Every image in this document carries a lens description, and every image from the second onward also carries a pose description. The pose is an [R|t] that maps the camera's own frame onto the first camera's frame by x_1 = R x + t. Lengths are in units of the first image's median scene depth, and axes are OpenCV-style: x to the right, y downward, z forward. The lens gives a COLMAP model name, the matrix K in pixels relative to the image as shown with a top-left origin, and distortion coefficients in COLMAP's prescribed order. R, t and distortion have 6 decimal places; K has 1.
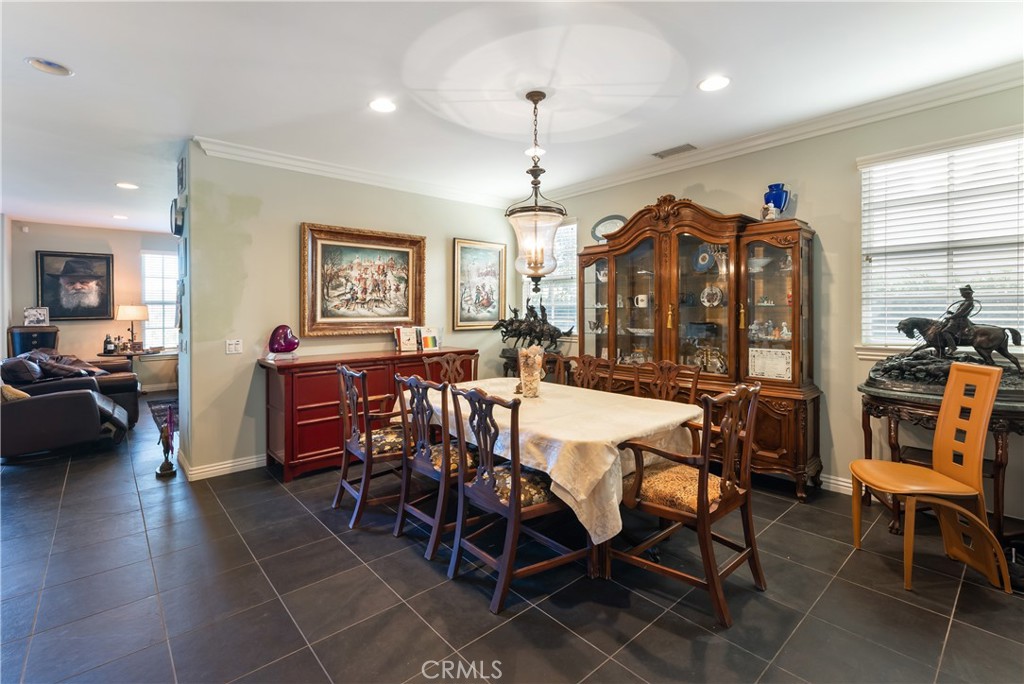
lens RADIAL K [[453.9, 0, 487.0], [0, 453.9, 310.1], [0, 0, 1]] dist [0.000232, -0.000063]
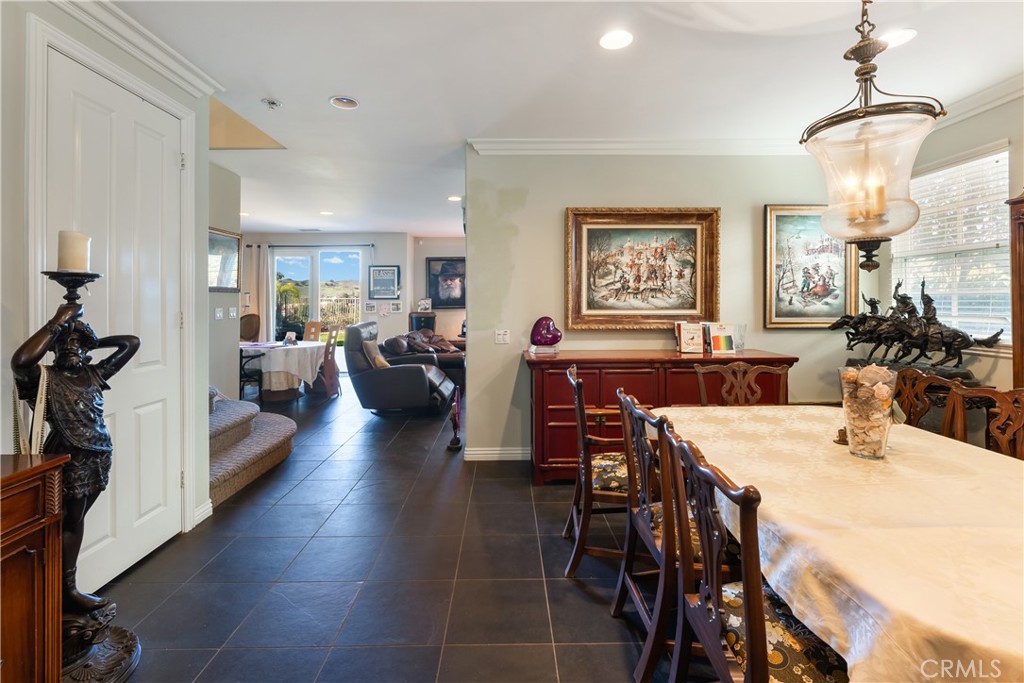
lens RADIAL K [[436.4, 0, 513.5], [0, 436.4, 295.0], [0, 0, 1]] dist [-0.000340, 0.000147]
pose [[0.773019, -0.007388, -0.634340, 0.071944], [-0.000681, 0.999922, -0.012476, -0.001139], [0.634383, 0.010076, 0.772953, 0.210008]]
